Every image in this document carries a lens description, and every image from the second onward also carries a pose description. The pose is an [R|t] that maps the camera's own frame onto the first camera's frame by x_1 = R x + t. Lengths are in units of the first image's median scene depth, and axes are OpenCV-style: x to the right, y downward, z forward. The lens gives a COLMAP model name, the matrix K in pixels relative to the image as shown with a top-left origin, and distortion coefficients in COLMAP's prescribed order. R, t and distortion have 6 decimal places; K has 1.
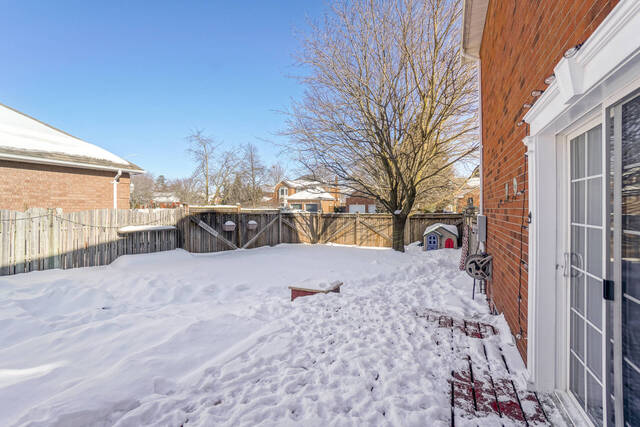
lens RADIAL K [[290.1, 0, 315.2], [0, 290.1, 208.3], [0, 0, 1]] dist [-0.050262, 0.020261]
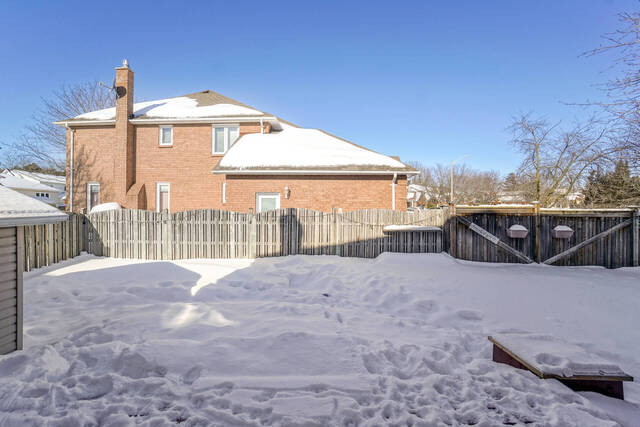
lens RADIAL K [[290.1, 0, 315.2], [0, 290.1, 208.3], [0, 0, 1]] dist [-0.050262, 0.020261]
pose [[0.454157, -0.001527, -0.890920, 0.153389], [0.001523, 0.999998, -0.000938, 0.000574], [0.890920, -0.000931, 0.454158, 0.223927]]
